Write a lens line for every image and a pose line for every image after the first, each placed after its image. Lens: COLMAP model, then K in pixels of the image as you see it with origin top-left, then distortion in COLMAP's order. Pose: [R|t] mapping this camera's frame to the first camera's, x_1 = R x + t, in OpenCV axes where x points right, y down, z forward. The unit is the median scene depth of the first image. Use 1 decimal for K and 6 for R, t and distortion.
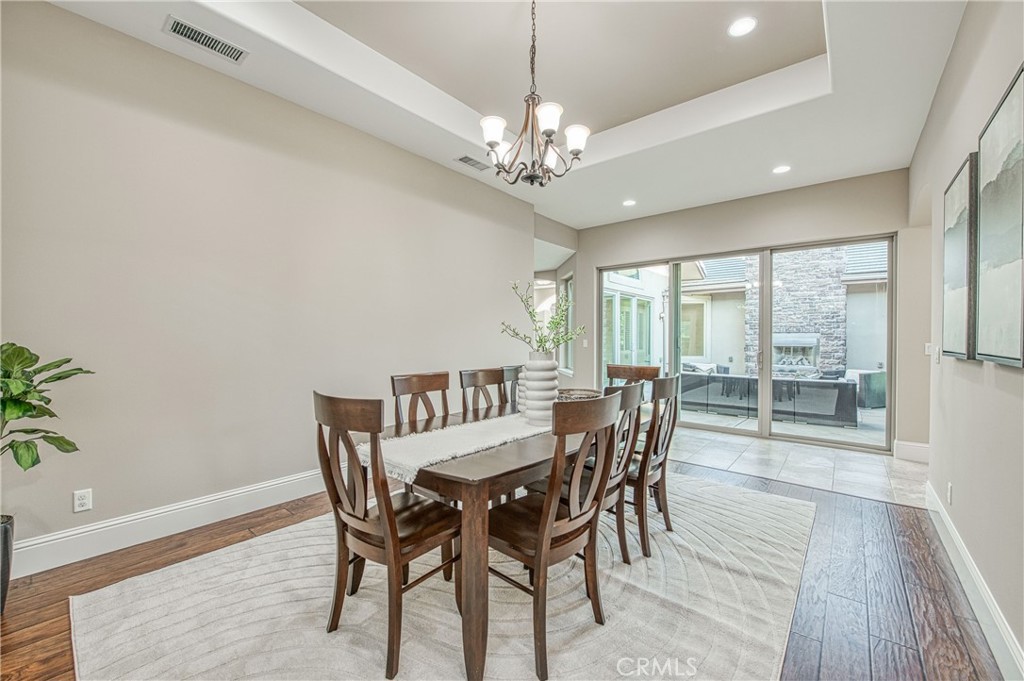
lens RADIAL K [[405.8, 0, 509.5], [0, 405.8, 352.1], [0, 0, 1]] dist [-0.003715, -0.000325]
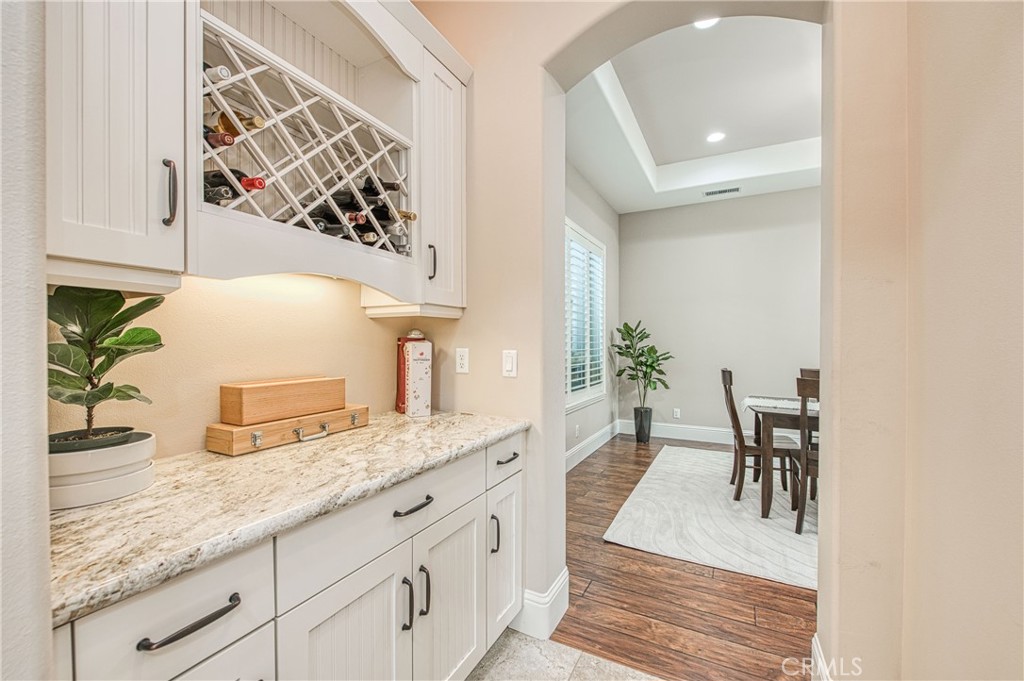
lens RADIAL K [[405.8, 0, 509.5], [0, 405.8, 352.1], [0, 0, 1]] dist [-0.003715, -0.000325]
pose [[0.187430, 0.014806, -0.982166, 1.221399], [-0.021453, 0.999710, 0.010976, 0.011176], [0.982044, 0.019013, 0.187693, -0.453559]]
